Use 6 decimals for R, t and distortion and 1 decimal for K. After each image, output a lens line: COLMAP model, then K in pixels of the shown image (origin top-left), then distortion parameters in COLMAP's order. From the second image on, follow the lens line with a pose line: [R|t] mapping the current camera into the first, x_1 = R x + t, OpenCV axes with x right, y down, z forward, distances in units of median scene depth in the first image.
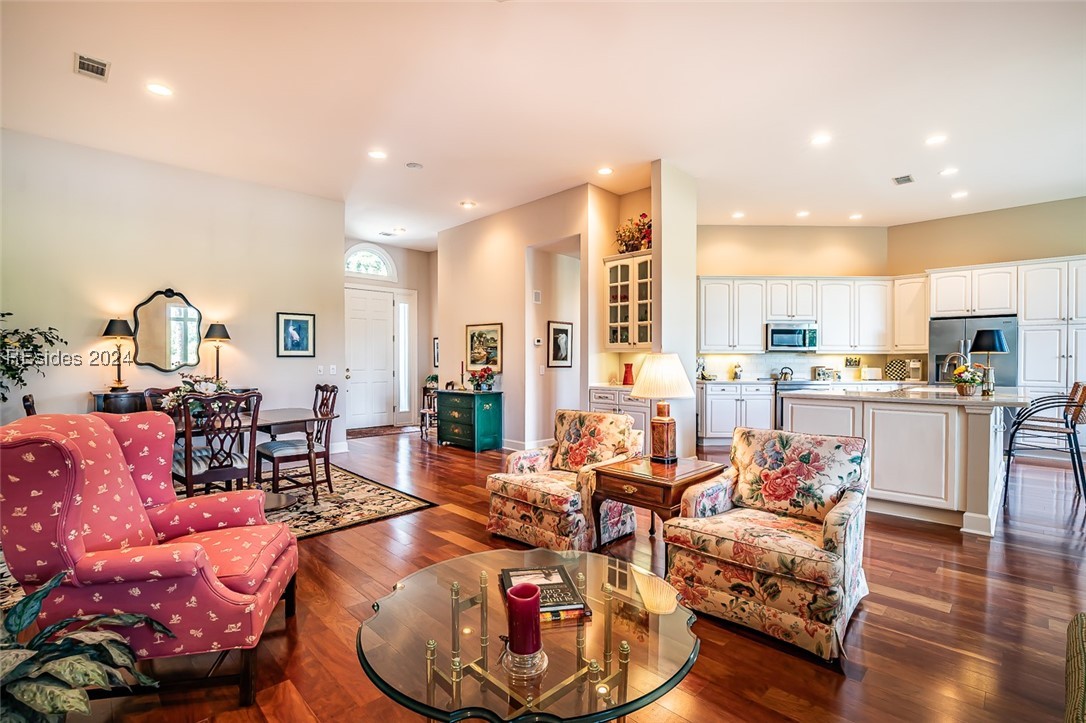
lens RADIAL K [[500.6, 0, 552.4], [0, 500.6, 364.7], [0, 0, 1]] dist [-0.040049, 0.011239]
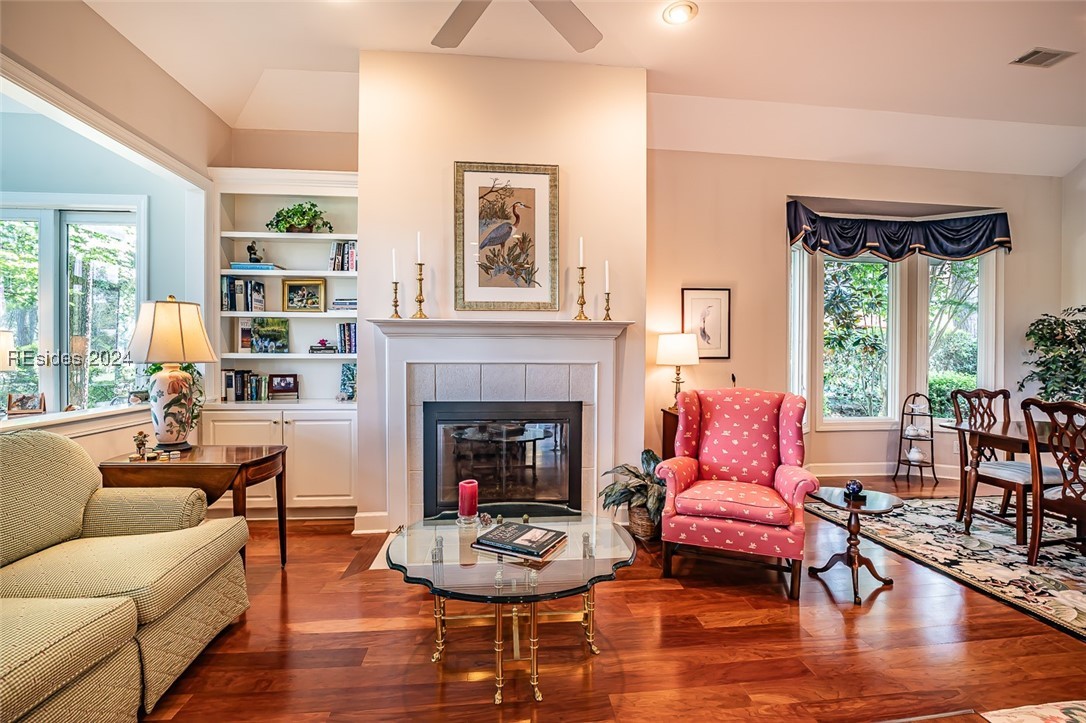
lens RADIAL K [[500.6, 0, 553.7], [0, 500.6, 363.1], [0, 0, 1]] dist [-0.040049, 0.011239]
pose [[-0.625845, 0.008691, -0.779899, 0.249565], [-0.012177, 0.999707, 0.020912, -0.005747], [0.779852, 0.022585, -0.625556, 0.508789]]
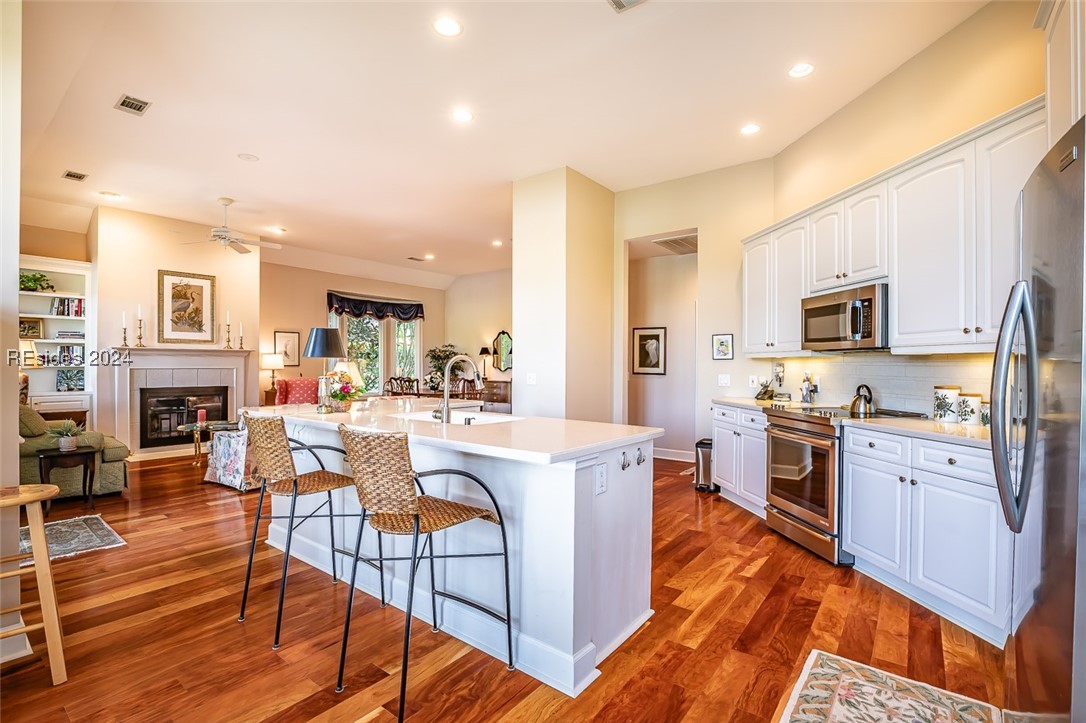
lens RADIAL K [[500.6, 0, 550.6], [0, 500.6, 365.6], [0, 0, 1]] dist [-0.040049, 0.011239]
pose [[0.124491, 0.002651, -0.992217, 1.153351], [-0.012741, 0.999918, 0.001073, -0.012556], [0.992139, 0.012508, 0.124514, 0.839107]]
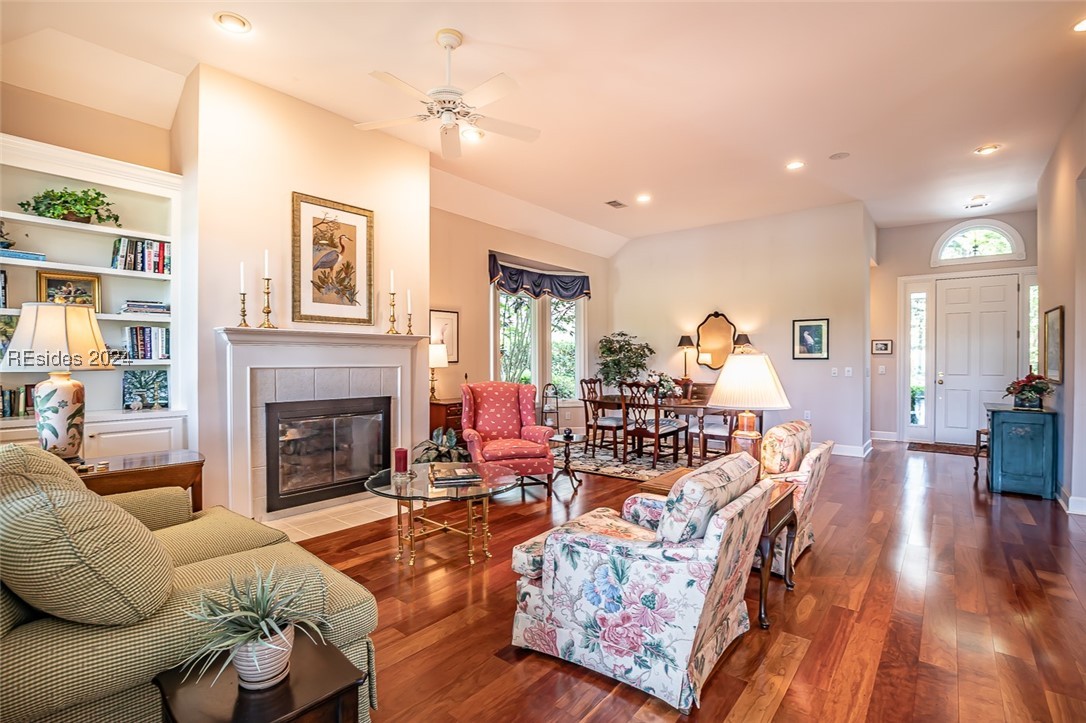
lens RADIAL K [[500.6, 0, 530.3], [0, 500.6, 366.3], [0, 0, 1]] dist [-0.040049, 0.011239]
pose [[0.075030, 0.012298, -0.997105, 0.556709], [-0.011515, 0.999868, 0.011466, -0.005181], [0.997115, 0.010621, 0.075162, 0.316092]]
